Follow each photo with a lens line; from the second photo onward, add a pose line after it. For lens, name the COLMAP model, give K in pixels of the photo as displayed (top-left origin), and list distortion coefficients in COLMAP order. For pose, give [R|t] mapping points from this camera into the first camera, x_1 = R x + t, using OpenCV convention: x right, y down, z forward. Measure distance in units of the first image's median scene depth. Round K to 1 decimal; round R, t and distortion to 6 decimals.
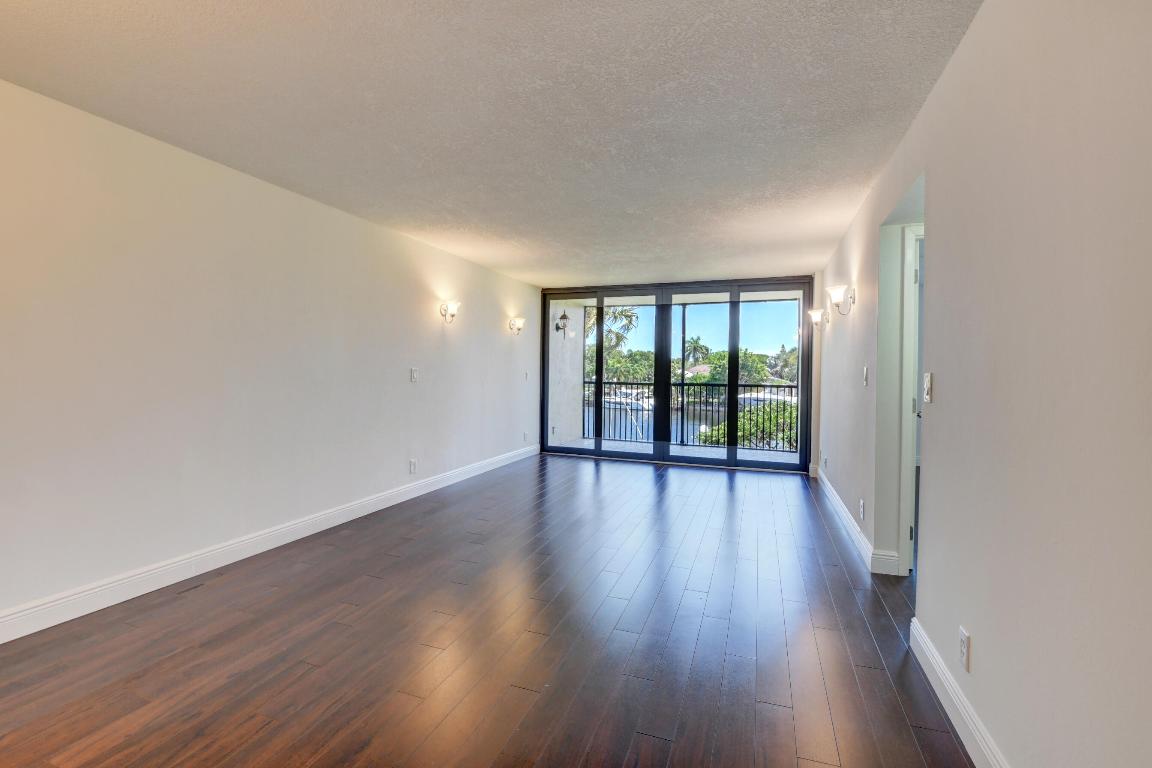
lens RADIAL K [[507.4, 0, 574.4], [0, 507.4, 377.4], [0, 0, 1]] dist [-0.001843, -0.000419]
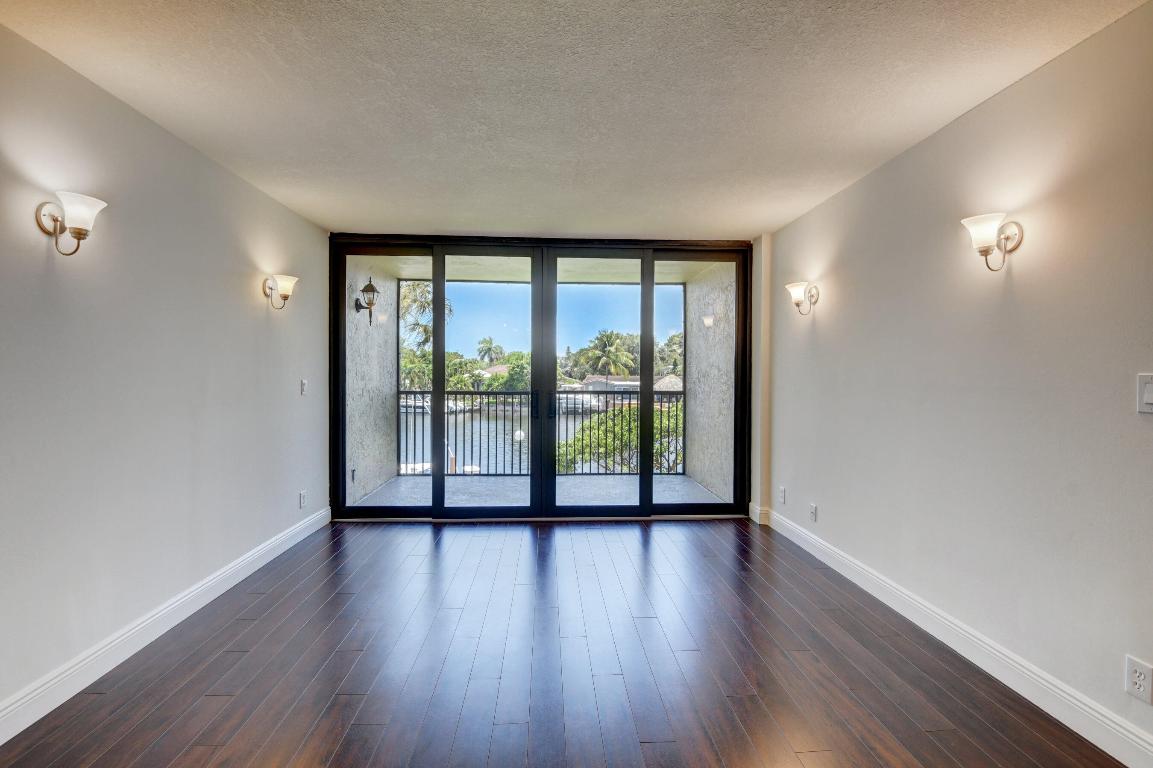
lens RADIAL K [[499.0, 0, 580.7], [0, 499.0, 379.2], [0, 0, 1]] dist [-0.036989, -0.000361]
pose [[0.913919, -0.011781, 0.405725, -0.034877], [0.010165, 0.999930, 0.006137, -0.011266], [-0.405768, -0.001484, 0.913975, 0.383210]]
